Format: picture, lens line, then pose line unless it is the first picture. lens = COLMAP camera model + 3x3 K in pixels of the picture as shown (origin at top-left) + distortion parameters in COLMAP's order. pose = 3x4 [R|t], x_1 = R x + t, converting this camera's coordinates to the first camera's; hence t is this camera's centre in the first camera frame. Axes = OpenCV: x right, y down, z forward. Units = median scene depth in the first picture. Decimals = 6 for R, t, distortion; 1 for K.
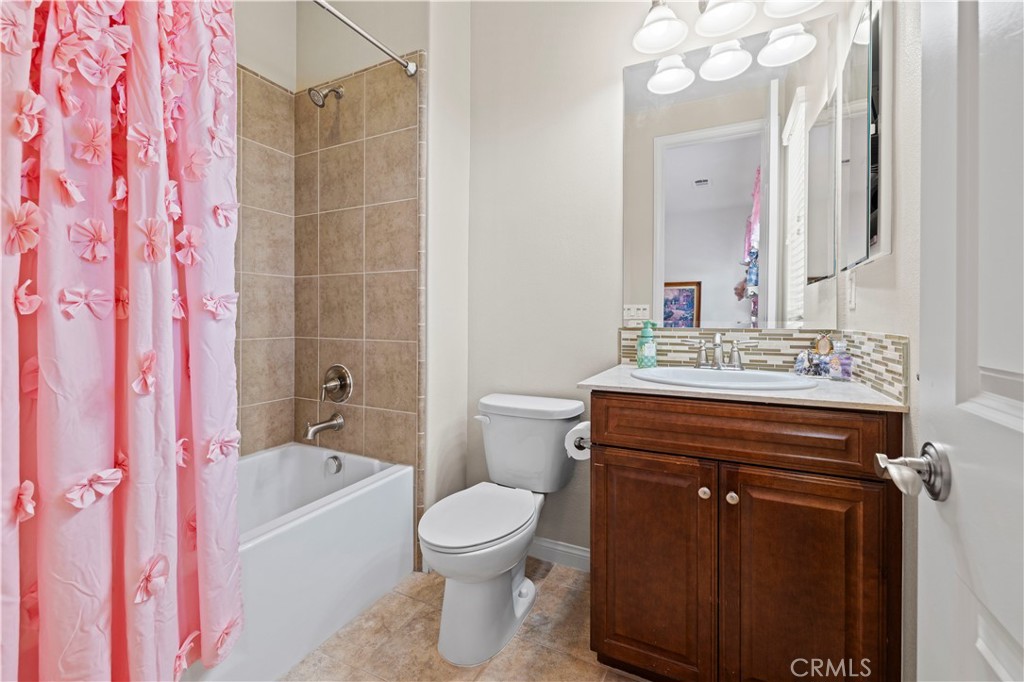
lens RADIAL K [[434.3, 0, 513.0], [0, 434.3, 329.5], [0, 0, 1]] dist [0.005461, 0.000299]
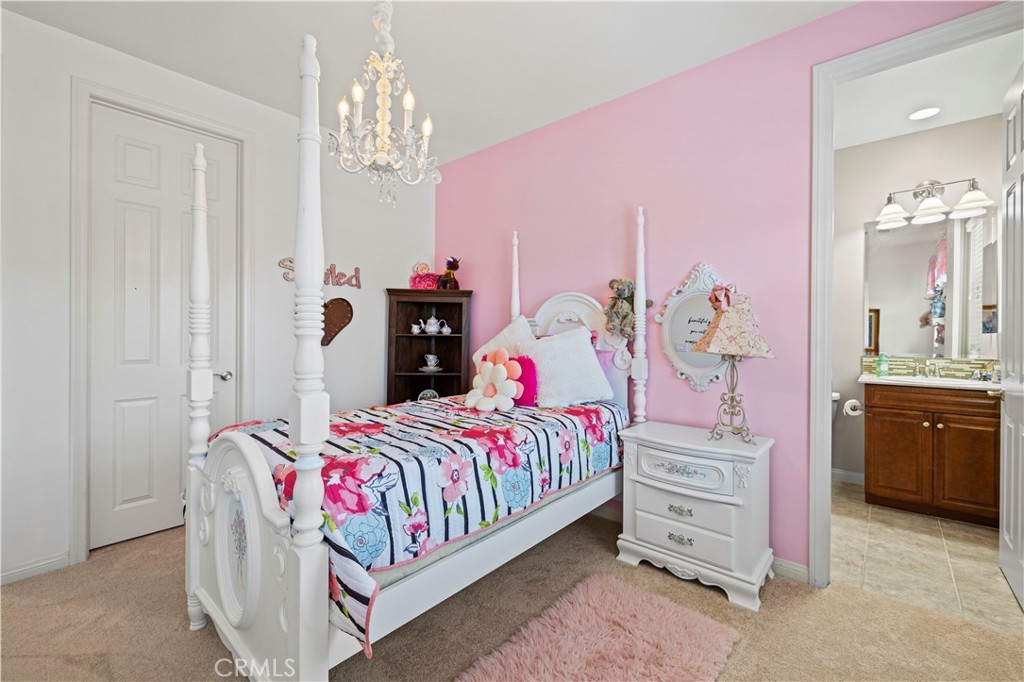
lens RADIAL K [[434.3, 0, 510.8], [0, 434.3, 337.9], [0, 0, 1]] dist [0.005461, 0.000299]
pose [[0.967030, 0.004632, -0.254622, -1.009428], [-0.007925, 0.999898, -0.011910, -0.062476], [0.254540, 0.013535, 0.966967, -1.674856]]
